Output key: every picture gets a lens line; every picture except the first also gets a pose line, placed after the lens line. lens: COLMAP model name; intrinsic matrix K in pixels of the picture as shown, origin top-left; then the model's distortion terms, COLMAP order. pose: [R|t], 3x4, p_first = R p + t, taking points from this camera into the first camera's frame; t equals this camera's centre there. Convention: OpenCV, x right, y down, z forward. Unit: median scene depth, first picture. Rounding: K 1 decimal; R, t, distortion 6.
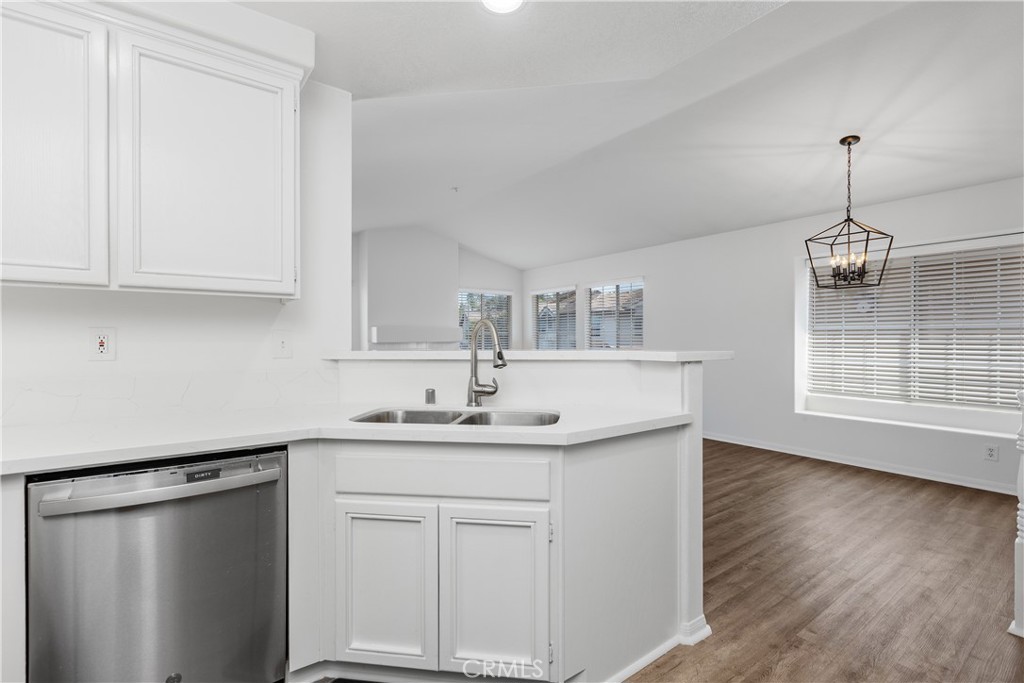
lens RADIAL K [[459.5, 0, 512.0], [0, 459.5, 341.5], [0, 0, 1]] dist [0.001215, -0.000030]
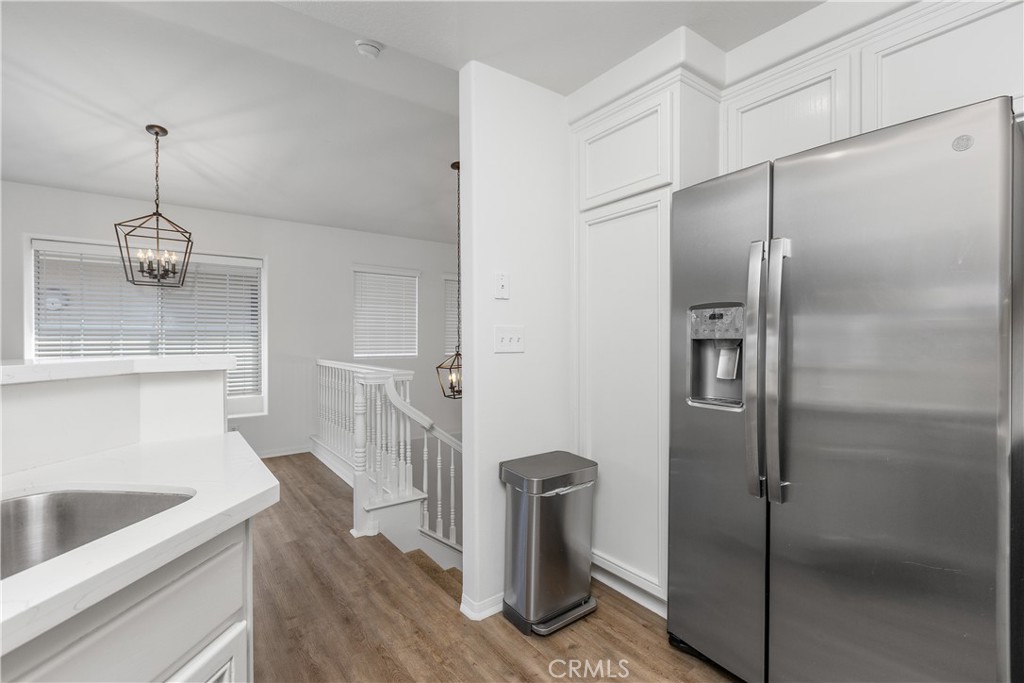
lens RADIAL K [[459.5, 0, 512.0], [0, 459.5, 341.5], [0, 0, 1]] dist [0.001215, -0.000030]
pose [[-0.014406, -0.006505, 0.999875, -0.222825], [0.007984, 0.999946, 0.006621, -0.002453], [-0.999864, 0.008079, -0.014353, 0.280452]]
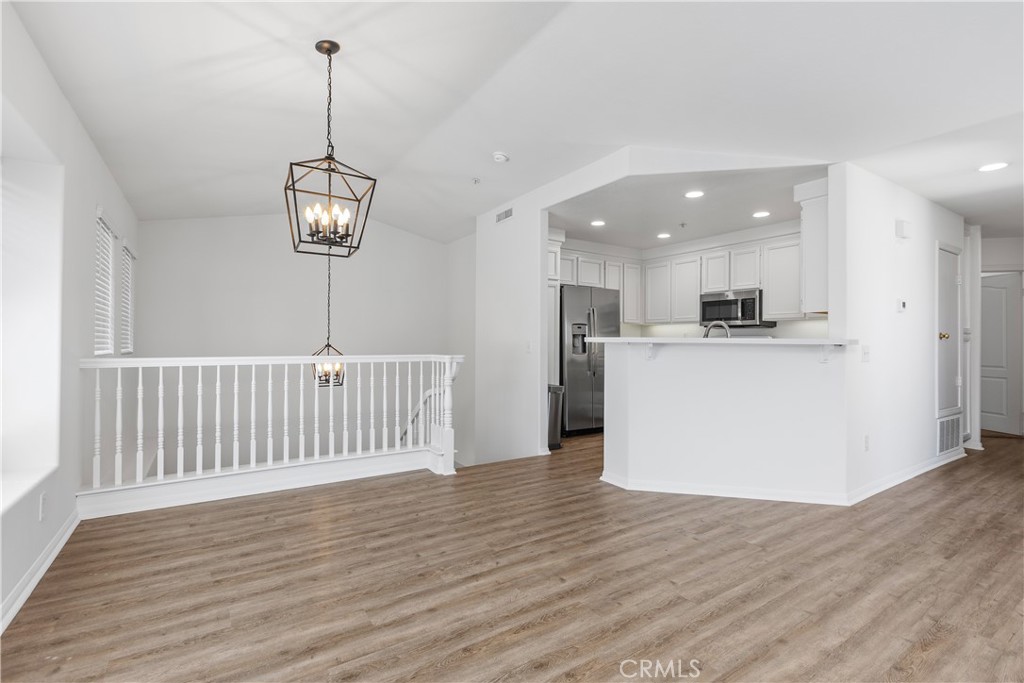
lens RADIAL K [[465.8, 0, 510.5], [0, 465.8, 338.1], [0, 0, 1]] dist [0.002281, -0.000341]
pose [[-0.998680, -0.004774, 0.051134, 0.398419], [-0.004707, 0.999988, 0.001418, 0.011413], [-0.051140, 0.001176, -0.998691, 1.679992]]
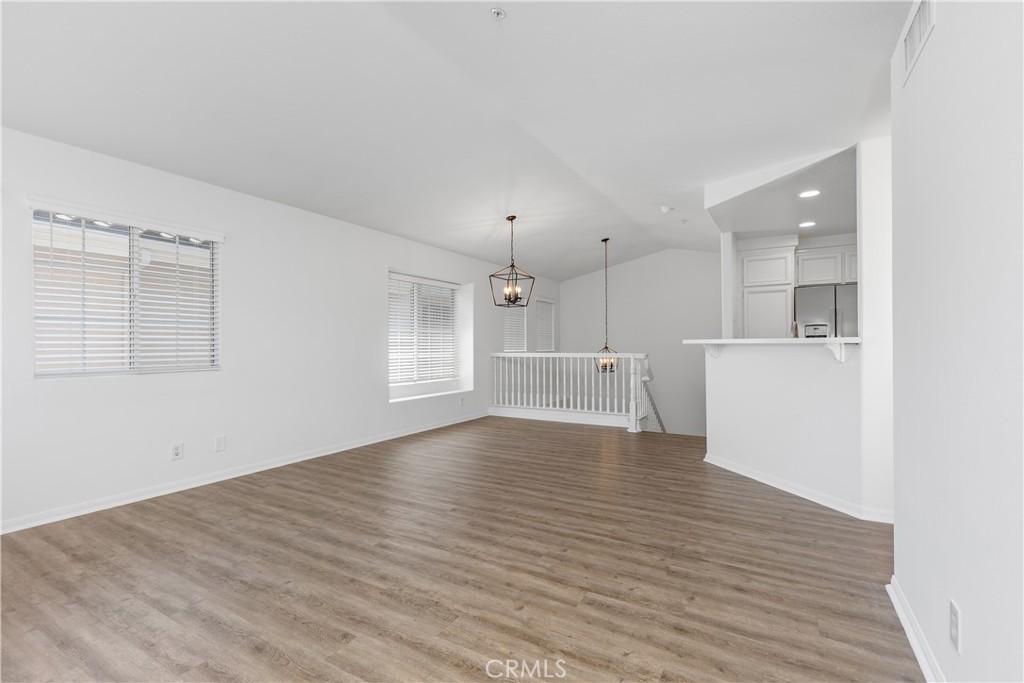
lens RADIAL K [[459.5, 0, 512.0], [0, 459.5, 341.5], [0, 0, 1]] dist [0.001215, -0.000030]
pose [[-0.396001, 0.010788, 0.918187, -0.777444], [0.011940, 0.999907, -0.006599, 0.018295], [-0.918172, 0.008350, -0.396093, 1.628281]]
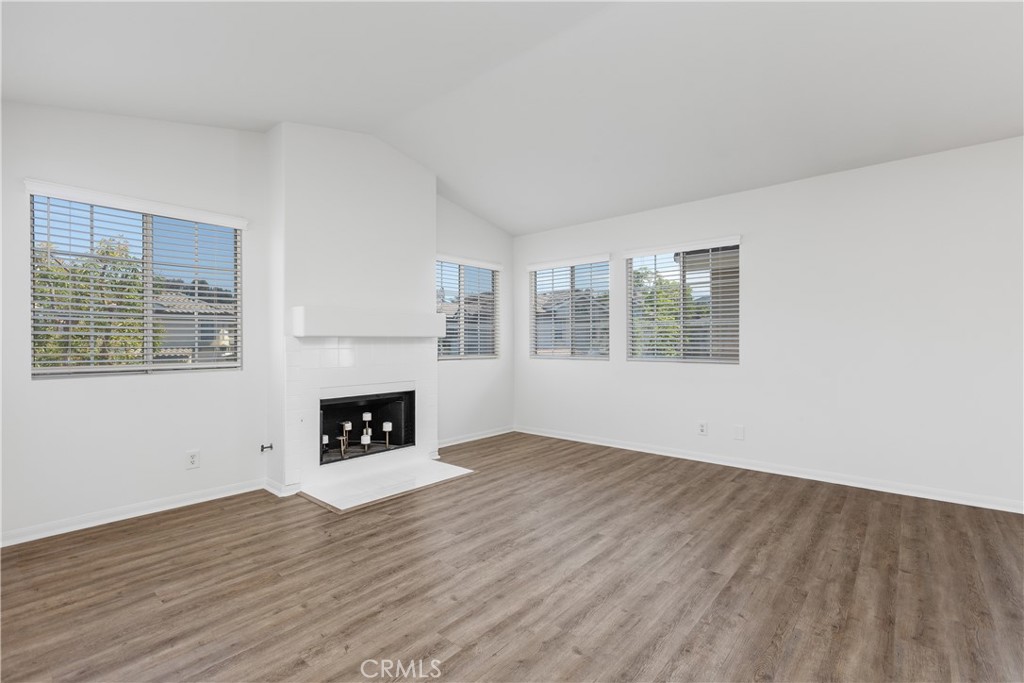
lens RADIAL K [[459.5, 0, 512.0], [0, 459.5, 341.5], [0, 0, 1]] dist [0.001215, -0.000030]
pose [[0.974902, 0.001166, 0.222631, -0.313242], [0.001055, 0.999951, -0.009856, 0.023522], [-0.222632, 0.009844, 0.974853, 0.804562]]
